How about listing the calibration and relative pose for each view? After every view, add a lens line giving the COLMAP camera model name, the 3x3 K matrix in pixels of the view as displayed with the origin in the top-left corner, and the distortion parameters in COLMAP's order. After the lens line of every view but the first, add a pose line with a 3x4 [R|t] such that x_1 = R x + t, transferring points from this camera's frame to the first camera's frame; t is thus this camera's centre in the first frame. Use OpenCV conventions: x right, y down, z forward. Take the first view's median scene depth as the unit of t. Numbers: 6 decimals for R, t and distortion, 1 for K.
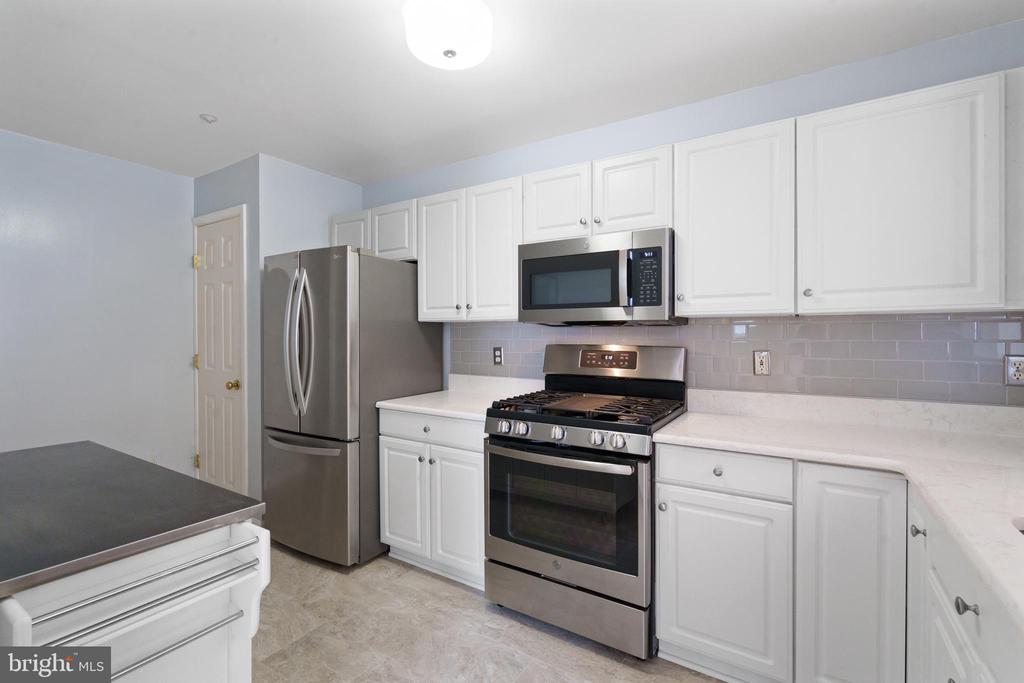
lens RADIAL K [[470.2, 0, 512.8], [0, 470.2, 335.4], [0, 0, 1]] dist [0.003729, 0.001678]
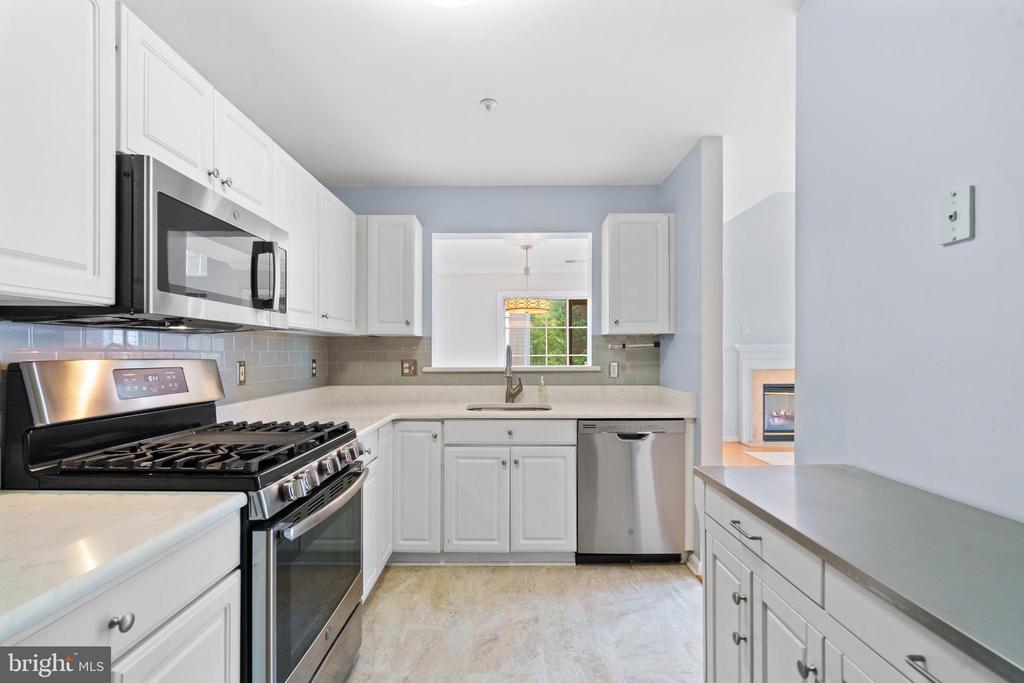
lens RADIAL K [[470.2, 0, 530.7], [0, 470.2, 351.2], [0, 0, 1]] dist [0.003729, 0.001678]
pose [[-0.551526, 0.001283, 0.834157, -0.725767], [0.003395, 0.999994, 0.000706, 0.013190], [-0.834151, 0.003222, -0.551527, 1.102006]]
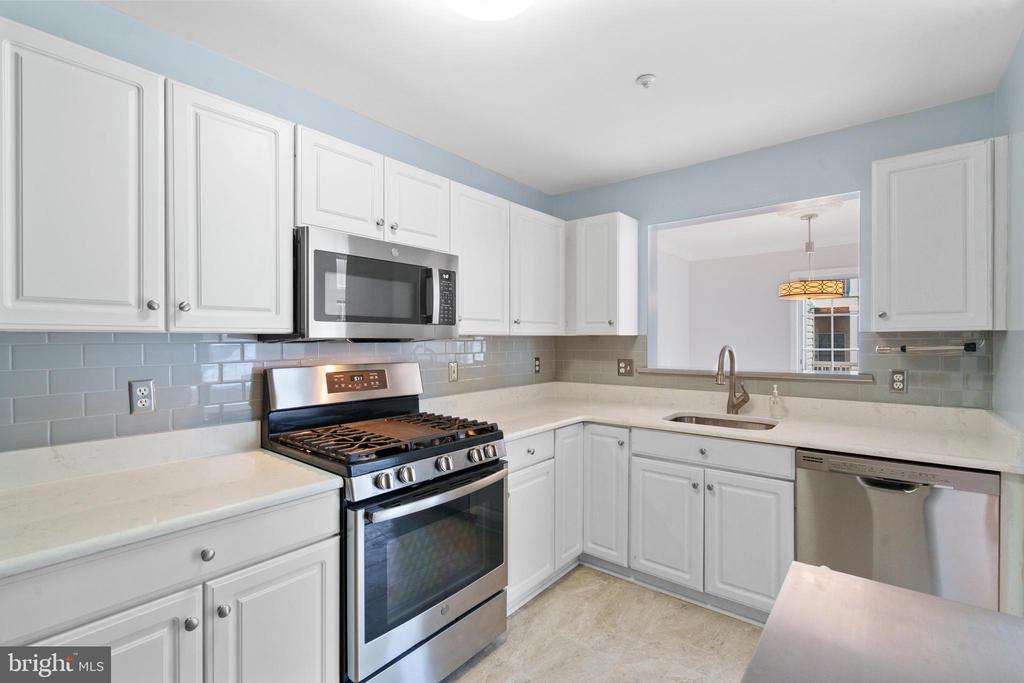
lens RADIAL K [[470.2, 0, 506.5], [0, 470.2, 340.3], [0, 0, 1]] dist [0.003729, 0.001678]
pose [[0.106058, -0.000878, 0.994360, -0.759551], [0.005400, 0.999985, 0.000307, -0.027530], [-0.994345, 0.005337, 0.106062, 0.753961]]
